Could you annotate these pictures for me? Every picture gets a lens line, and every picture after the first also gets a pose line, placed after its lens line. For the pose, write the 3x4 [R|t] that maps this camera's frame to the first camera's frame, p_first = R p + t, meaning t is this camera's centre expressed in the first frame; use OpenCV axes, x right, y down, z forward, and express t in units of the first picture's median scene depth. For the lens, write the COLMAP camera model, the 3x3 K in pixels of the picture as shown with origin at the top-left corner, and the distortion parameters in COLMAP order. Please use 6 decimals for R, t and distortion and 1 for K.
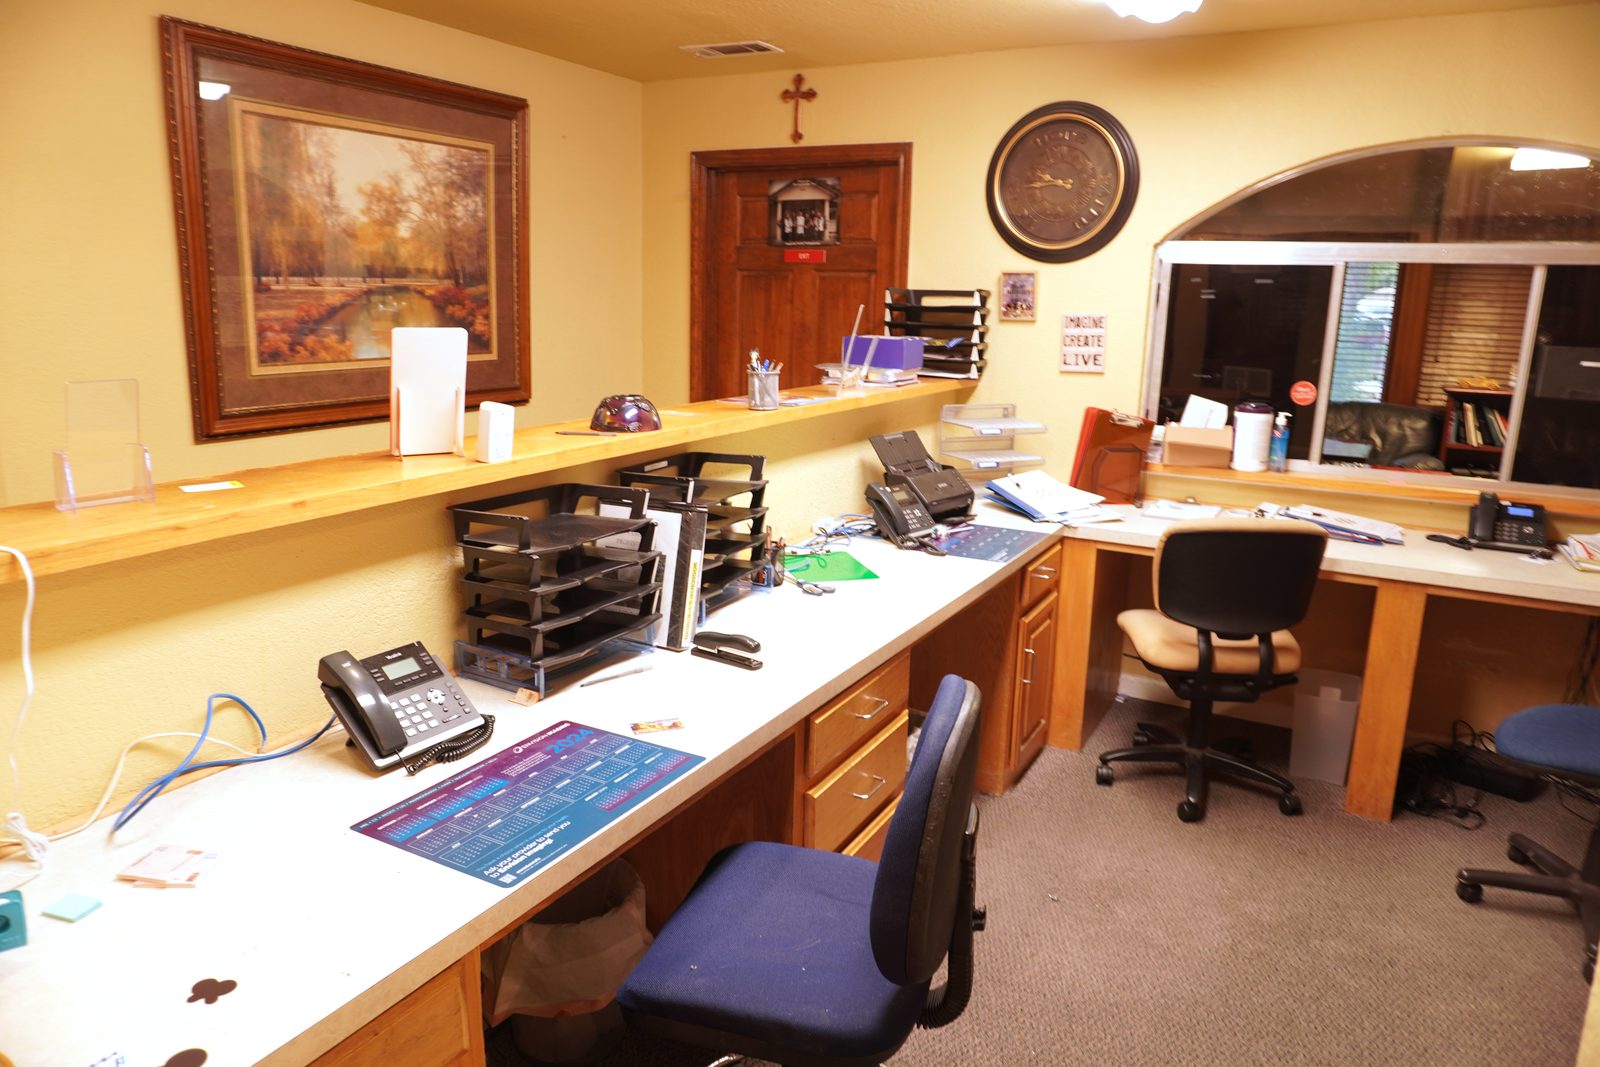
lens RADIAL K [[1079.5, 0, 792.5], [0, 1079.5, 532.4], [0, 0, 1]] dist [-0.019636, 0.007417]
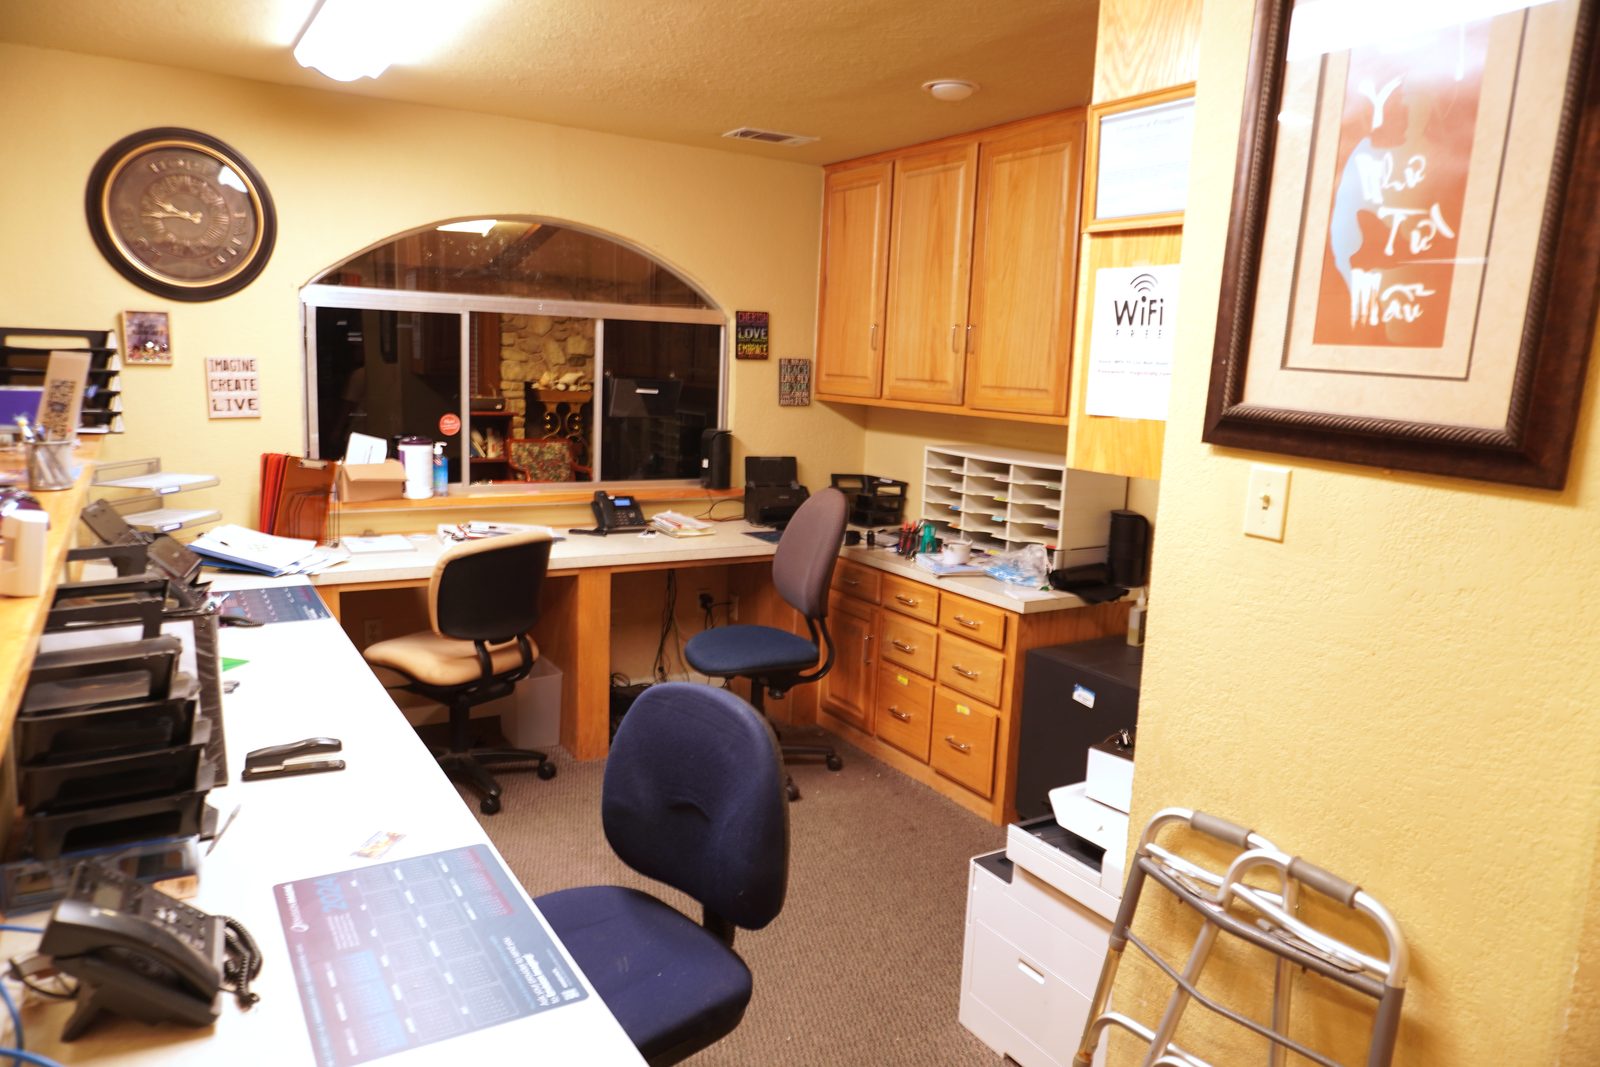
lens RADIAL K [[1079.5, 0, 791.5], [0, 1079.5, 536.4], [0, 0, 1]] dist [-0.019636, 0.007417]
pose [[0.500620, -0.147966, 0.852928, -0.341067], [0.163873, 0.983667, 0.074463, -0.040094], [-0.850015, 0.102495, 0.516691, 0.119191]]
